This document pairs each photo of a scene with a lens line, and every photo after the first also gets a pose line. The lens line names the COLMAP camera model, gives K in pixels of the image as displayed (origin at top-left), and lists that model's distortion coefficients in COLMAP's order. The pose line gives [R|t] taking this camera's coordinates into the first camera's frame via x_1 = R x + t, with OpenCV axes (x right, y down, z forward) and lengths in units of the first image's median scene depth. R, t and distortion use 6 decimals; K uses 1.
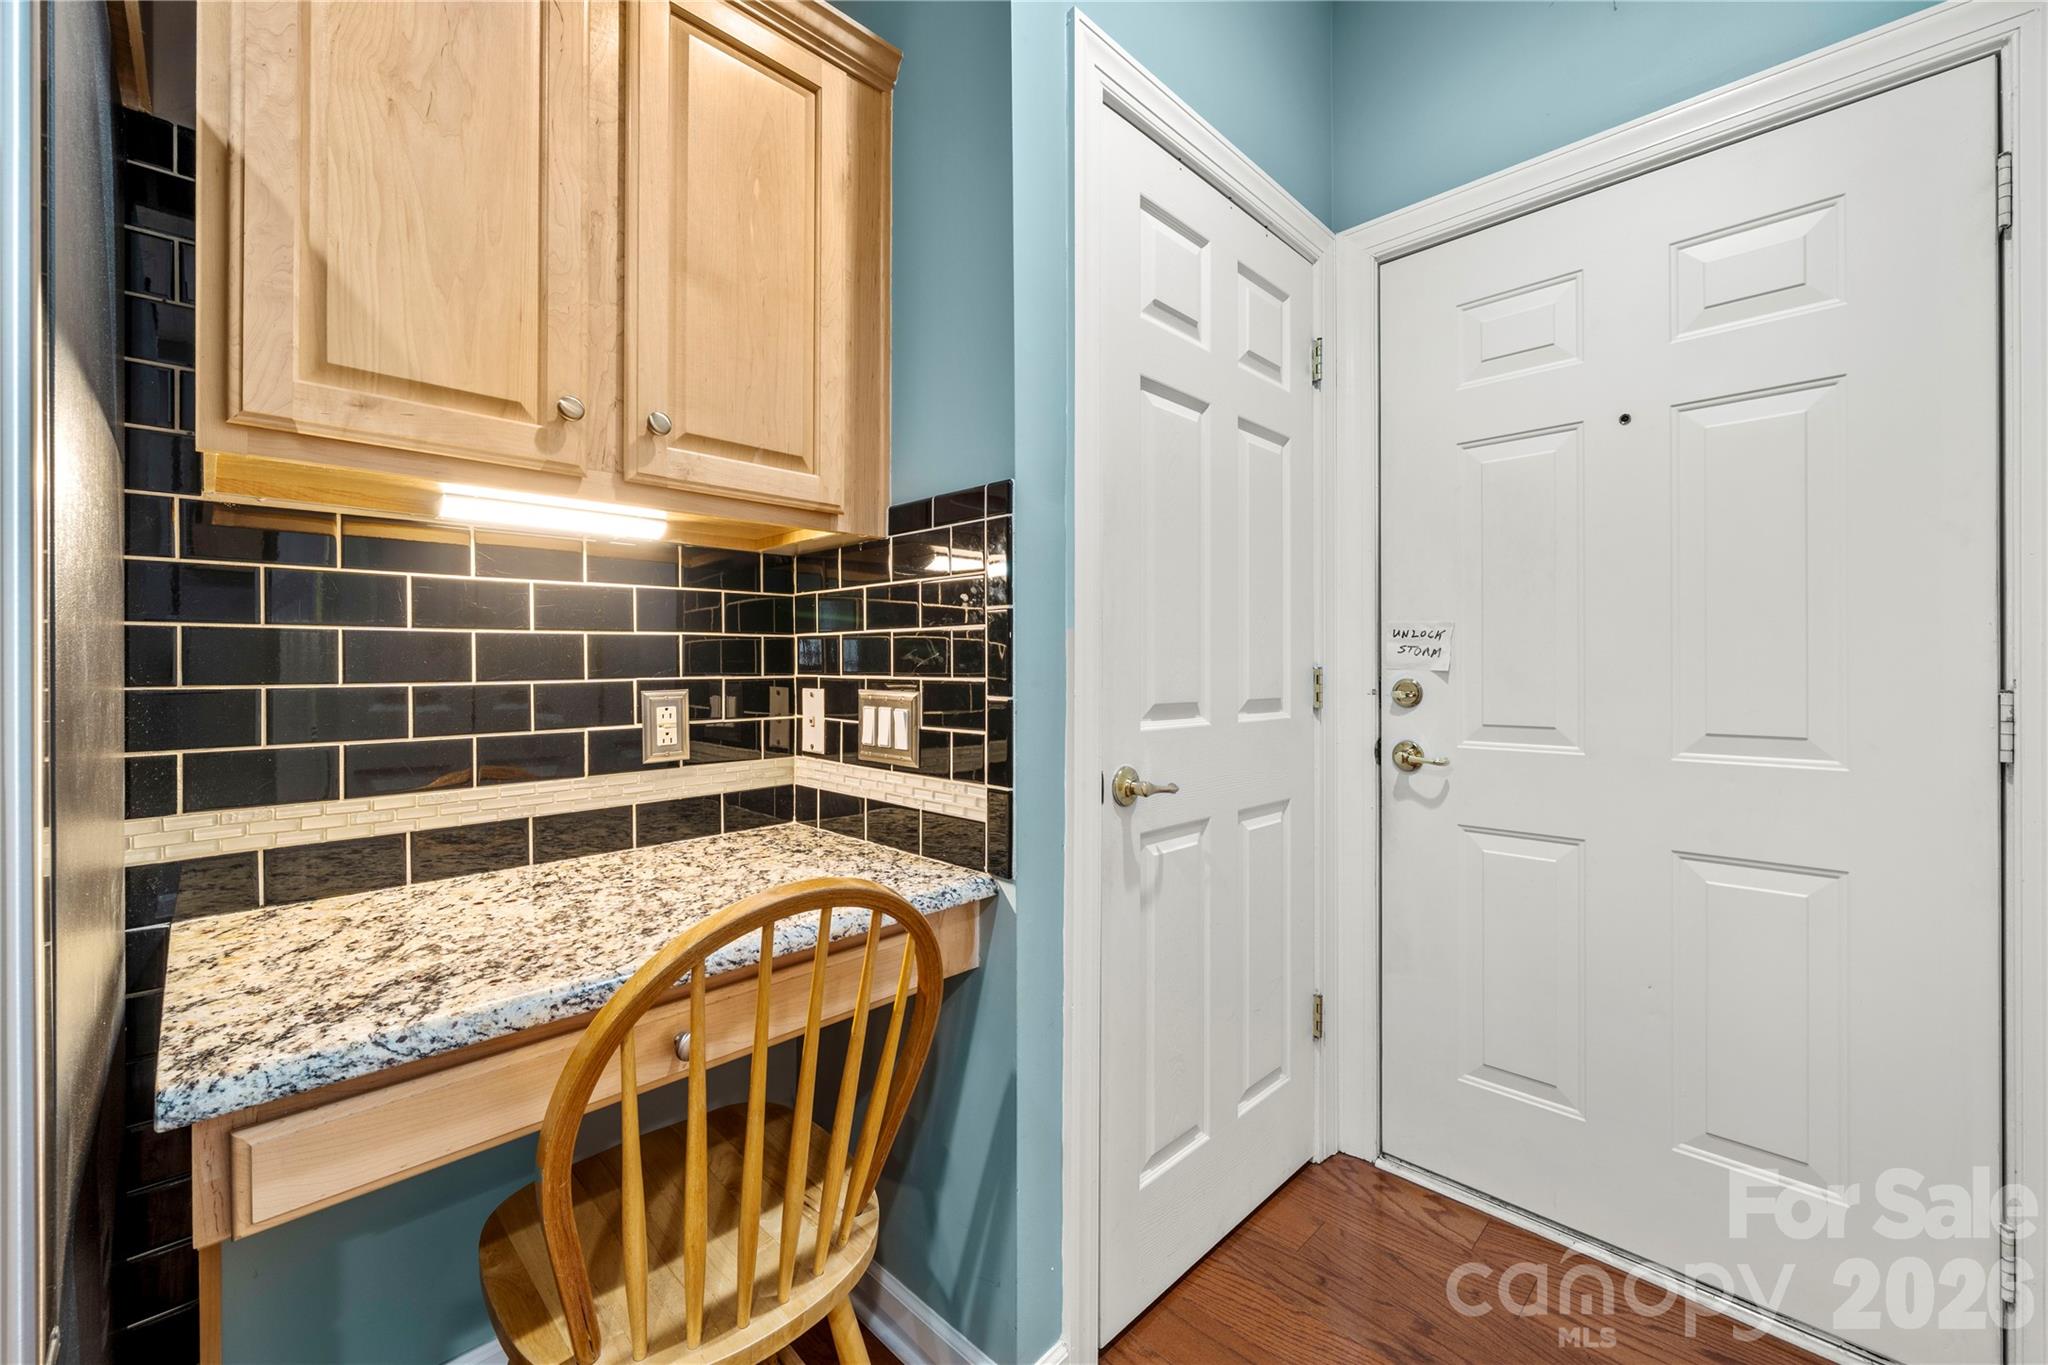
lens RADIAL K [[818.4, 0, 1024.7], [0, 818.4, 662.4], [0, 0, 1]] dist [-0.001085, -0.000185]
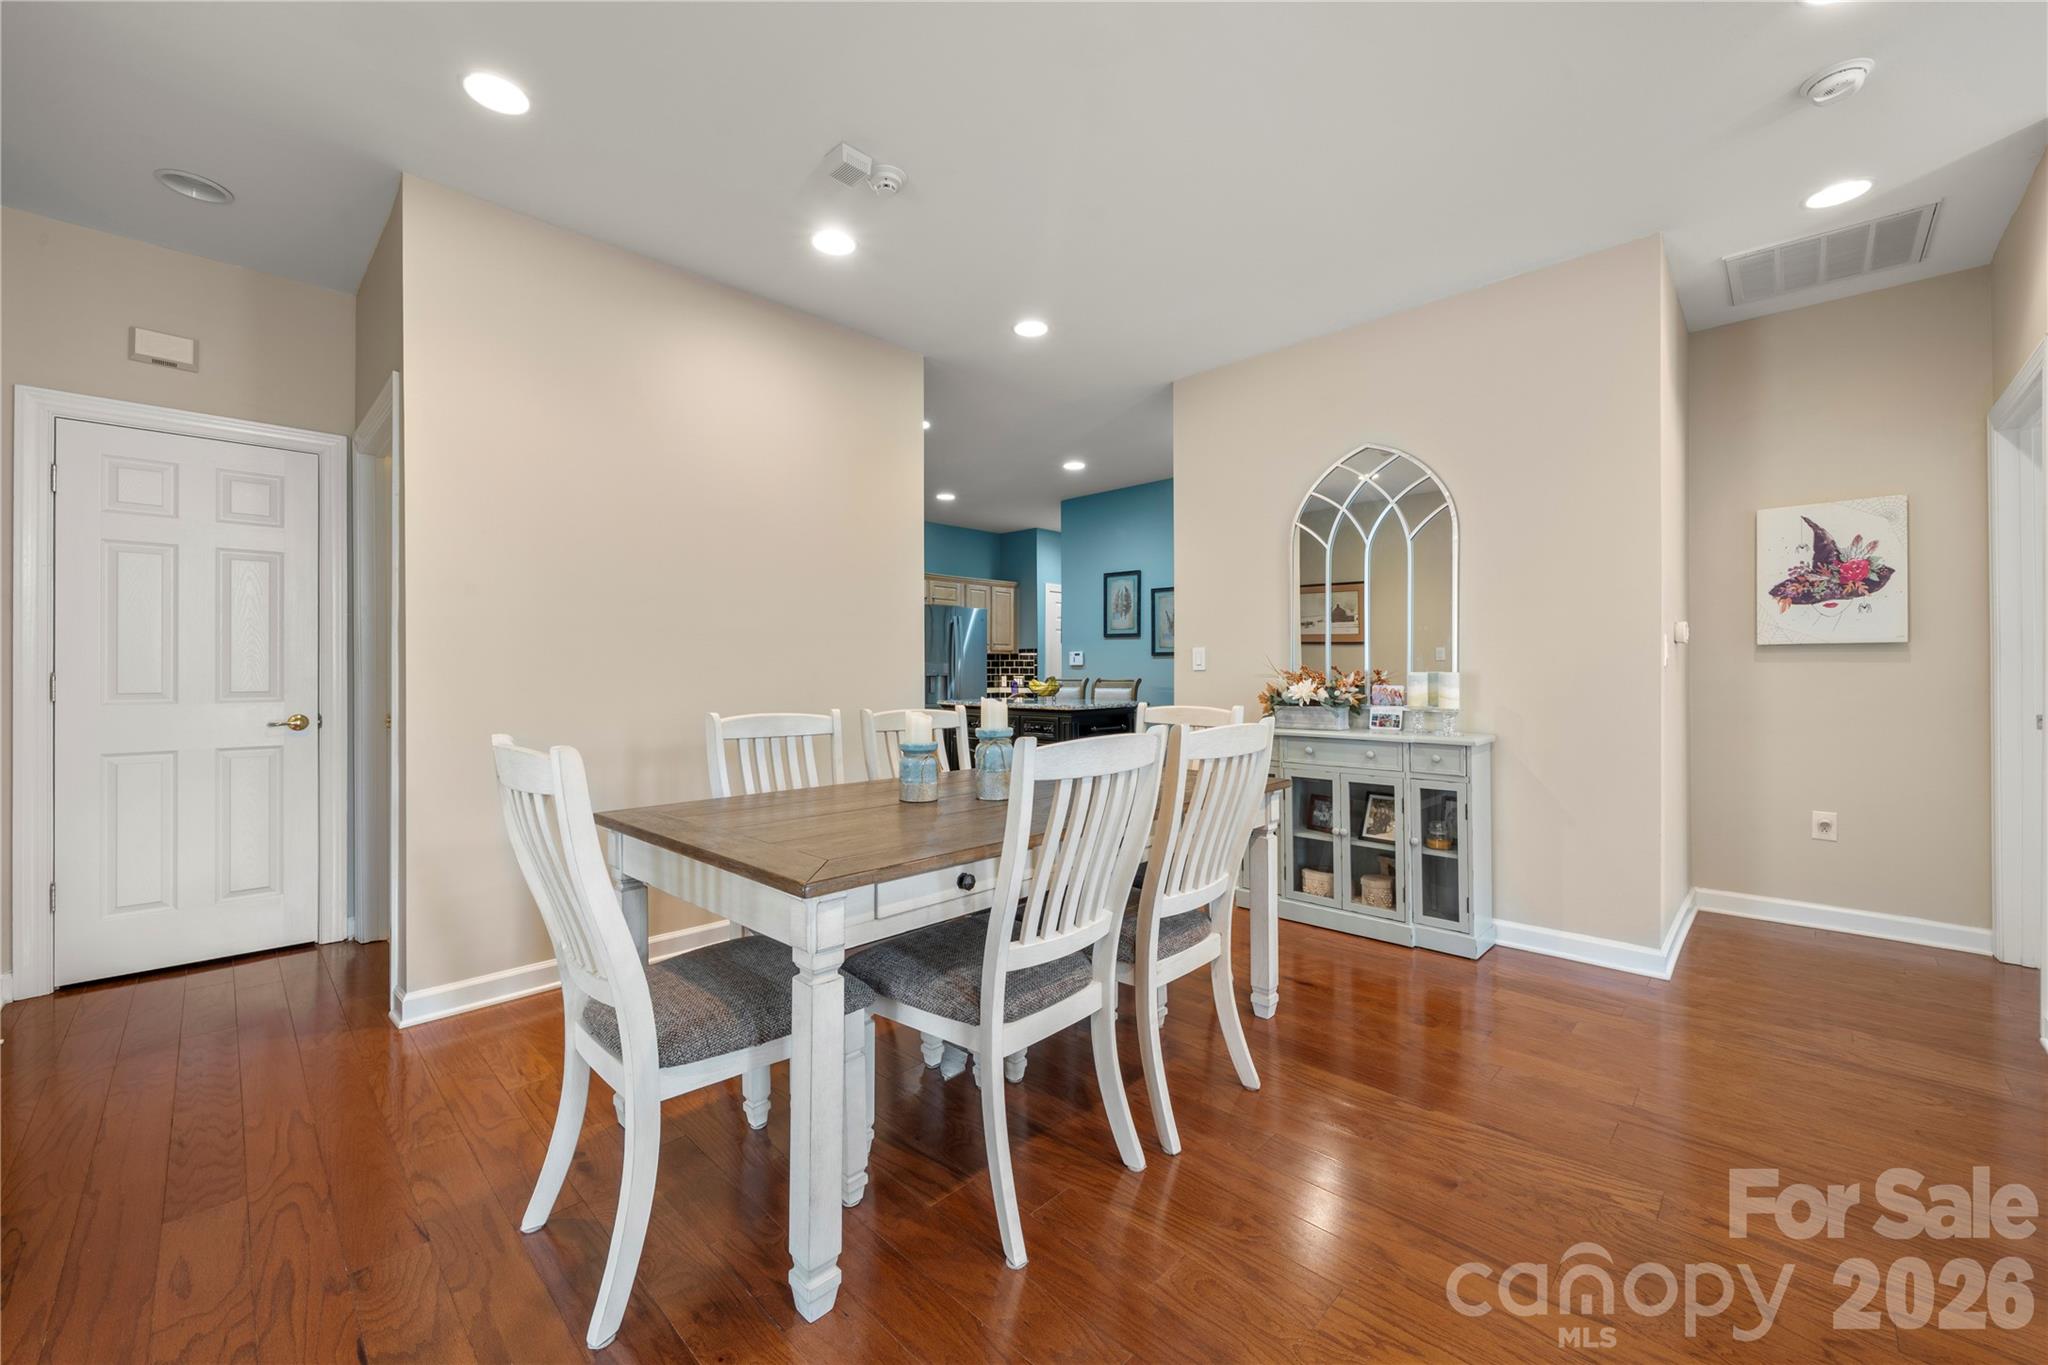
lens RADIAL K [[791.1, 0, 1021.4], [0, 791.1, 666.5], [0, 0, 1]] dist [0.000252, 0.000170]
pose [[0.999956, -0.002076, 0.009197, -0.181709], [0.002099, 0.999995, -0.002420, -0.026490], [-0.009192, 0.002439, 0.999955, -4.992652]]
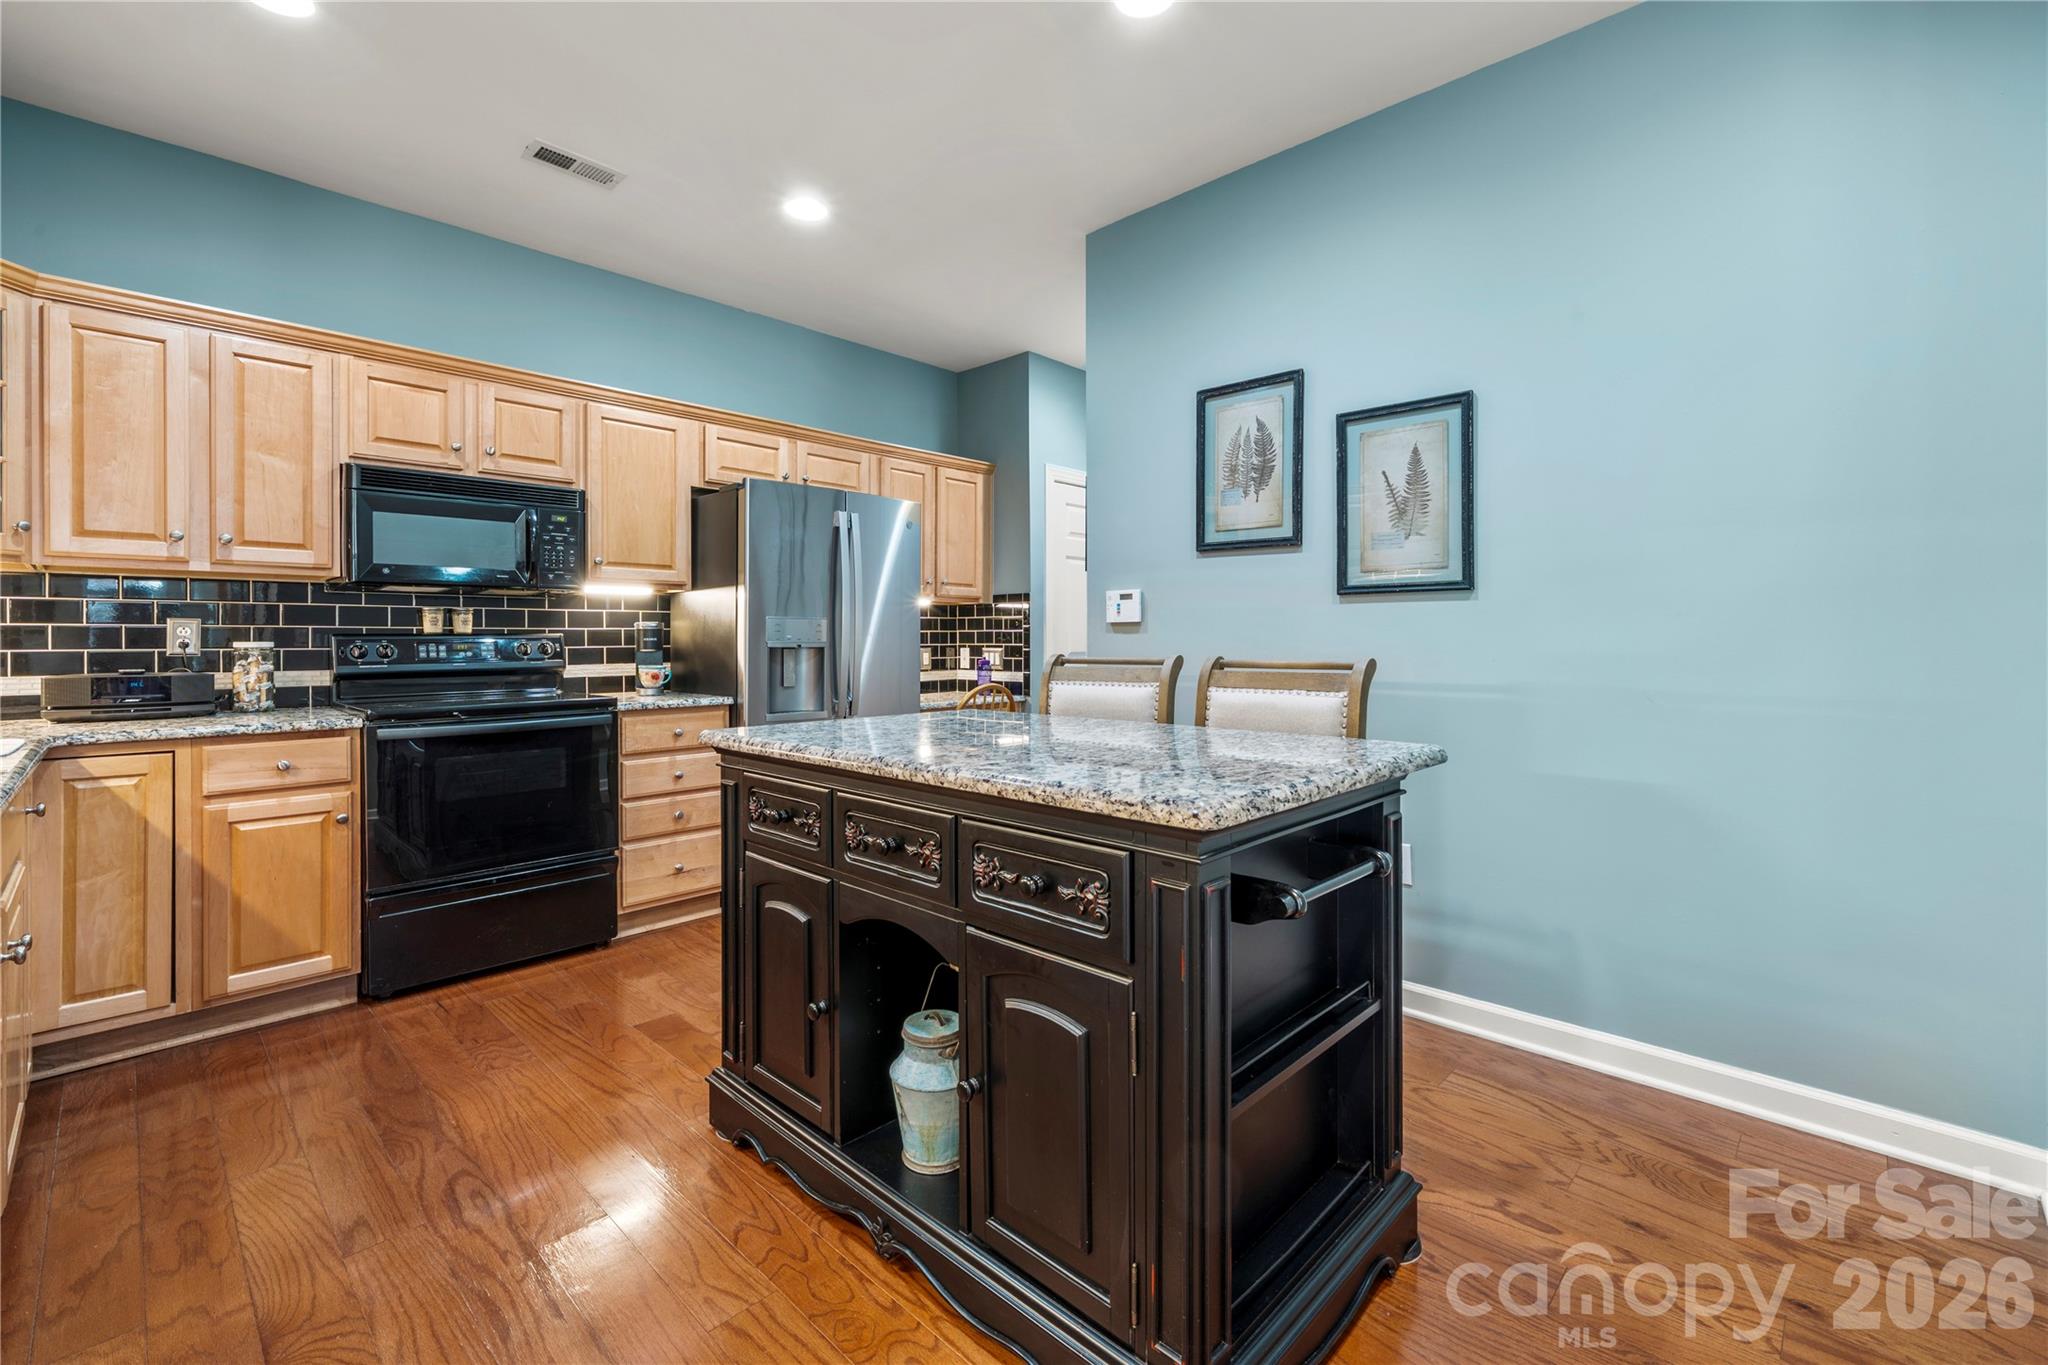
lens RADIAL K [[877.5, 0, 1024.8], [0, 877.5, 641.1], [0, 0, 1]] dist [-0.000748, 0.000037]
pose [[0.999735, -0.001195, 0.022983, -0.103367], [0.001094, 0.999990, 0.004375, -0.009494], [-0.022988, -0.004349, 0.999726, -2.427518]]
